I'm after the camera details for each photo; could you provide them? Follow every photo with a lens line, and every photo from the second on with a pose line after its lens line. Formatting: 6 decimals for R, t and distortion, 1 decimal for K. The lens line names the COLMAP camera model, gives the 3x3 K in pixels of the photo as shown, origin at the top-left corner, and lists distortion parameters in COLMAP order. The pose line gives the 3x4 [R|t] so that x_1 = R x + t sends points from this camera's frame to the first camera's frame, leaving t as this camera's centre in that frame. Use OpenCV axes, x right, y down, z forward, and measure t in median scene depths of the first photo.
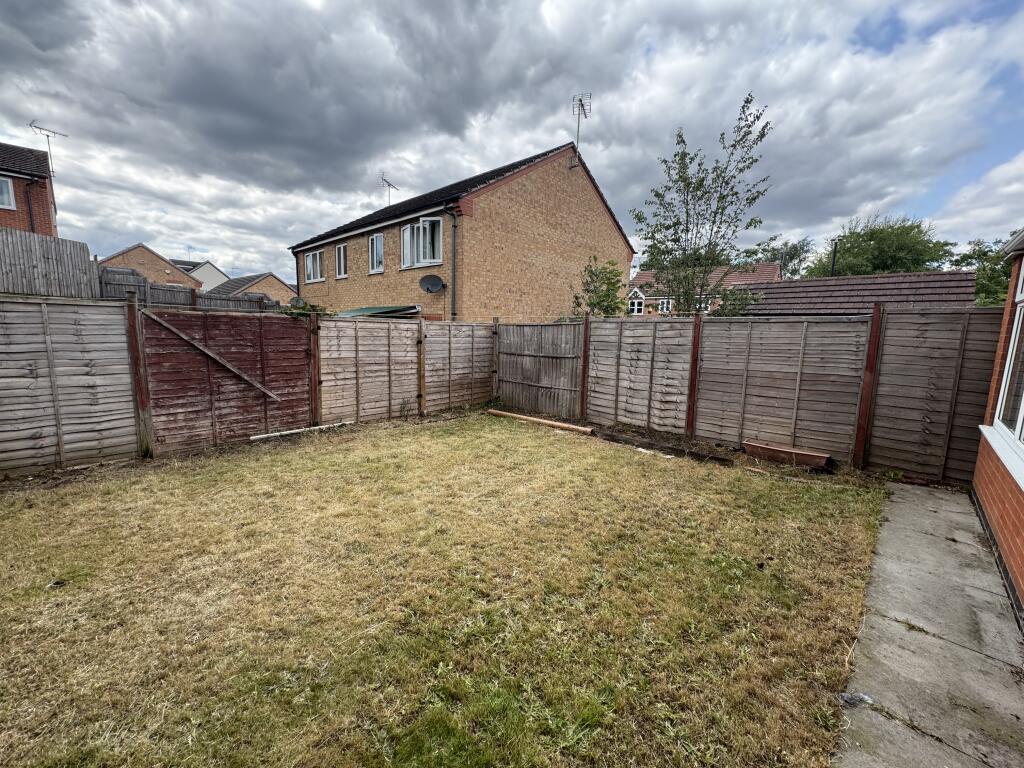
lens RADIAL K [[405.6, 0, 512.0], [0, 405.6, 384.3], [0, 0, 1]] dist [-0.001074, -0.000044]
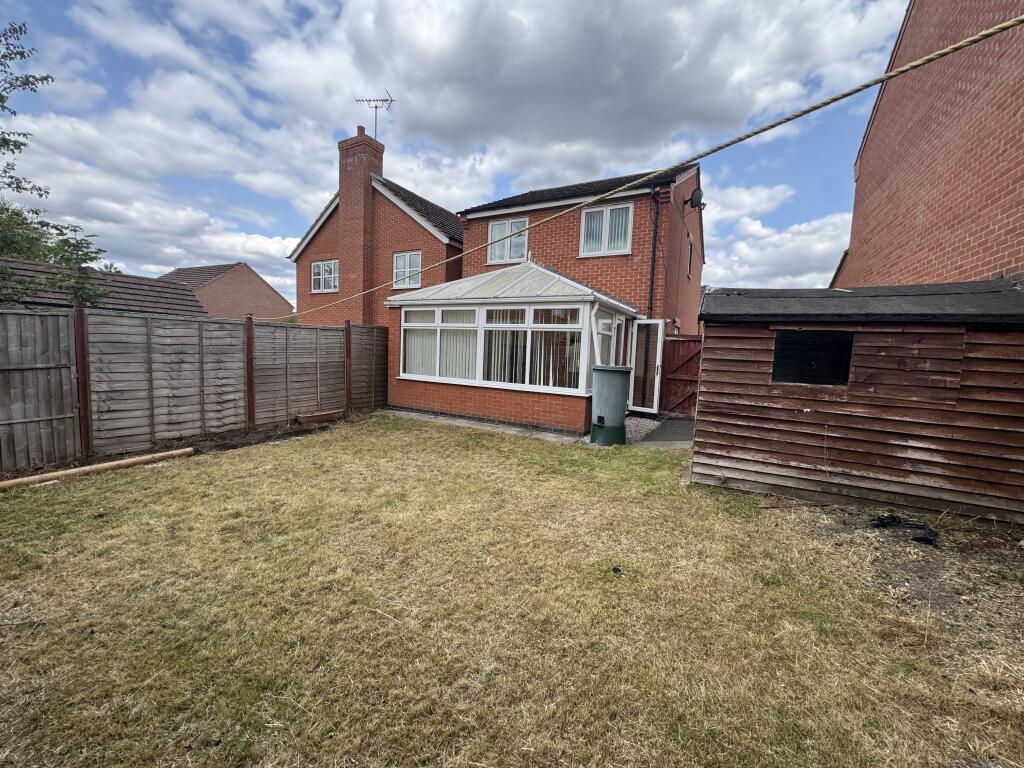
lens RADIAL K [[405.6, 0, 511.7], [0, 405.6, 382.5], [0, 0, 1]] dist [-0.001074, -0.000044]
pose [[-0.257811, -0.111174, 0.959778, -0.765029], [0.087727, 0.986562, 0.137841, -0.079880], [-0.962205, 0.119735, -0.244593, 0.551742]]
